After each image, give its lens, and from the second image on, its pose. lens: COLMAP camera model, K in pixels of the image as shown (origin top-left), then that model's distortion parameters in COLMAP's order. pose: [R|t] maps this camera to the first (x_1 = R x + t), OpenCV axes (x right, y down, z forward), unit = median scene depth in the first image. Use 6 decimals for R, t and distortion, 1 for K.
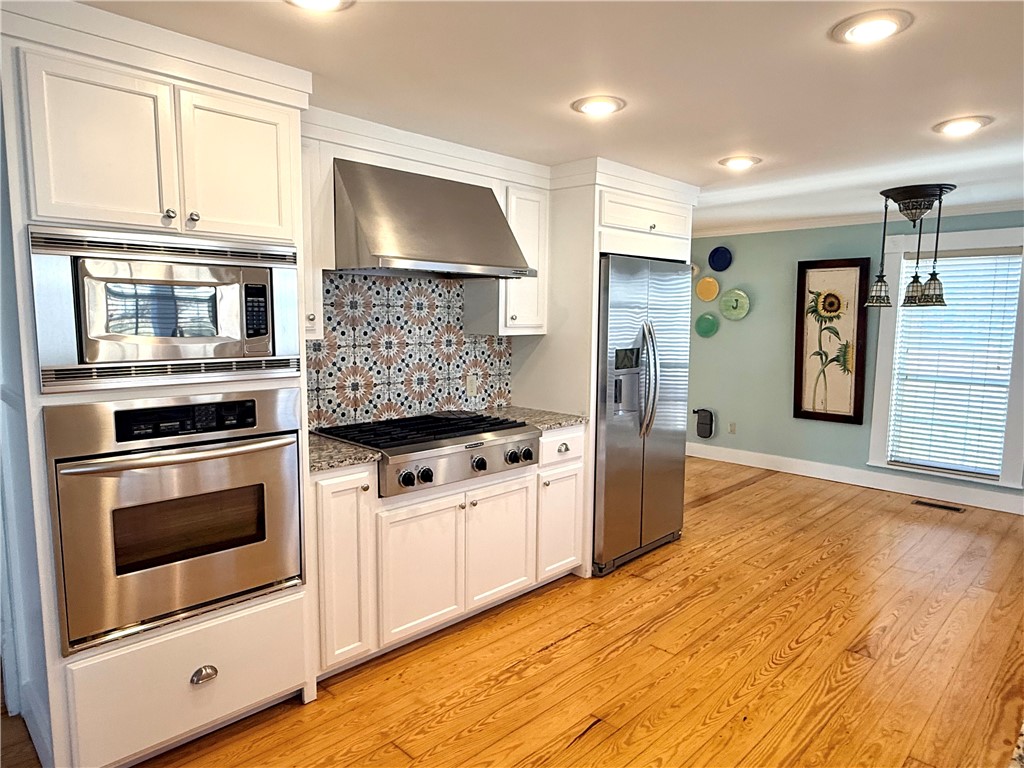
lens RADIAL K [[641.9, 0, 512.0], [0, 641.9, 385.4], [0, 0, 1]] dist [-0.001176, 0.002475]
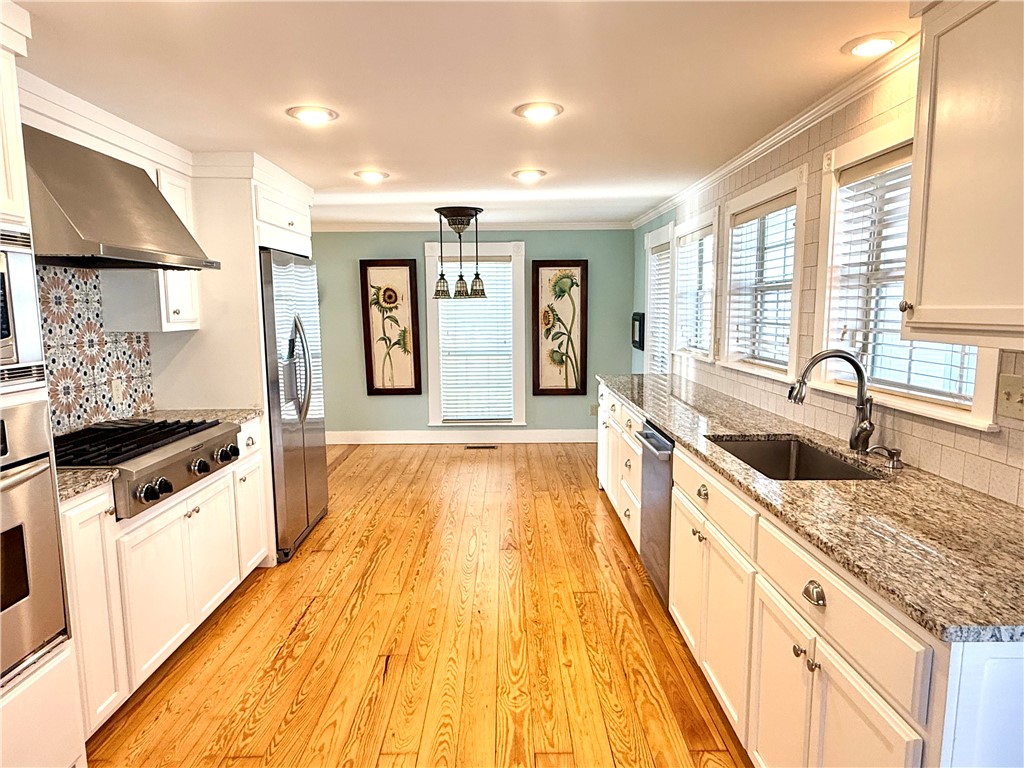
lens RADIAL K [[641.9, 0, 509.3], [0, 641.9, 385.3], [0, 0, 1]] dist [-0.001176, 0.002475]
pose [[0.703803, -0.100027, 0.703318, -0.307417], [0.093277, 0.994478, 0.048095, 0.000066], [-0.704245, 0.031754, 0.709247, 0.006251]]
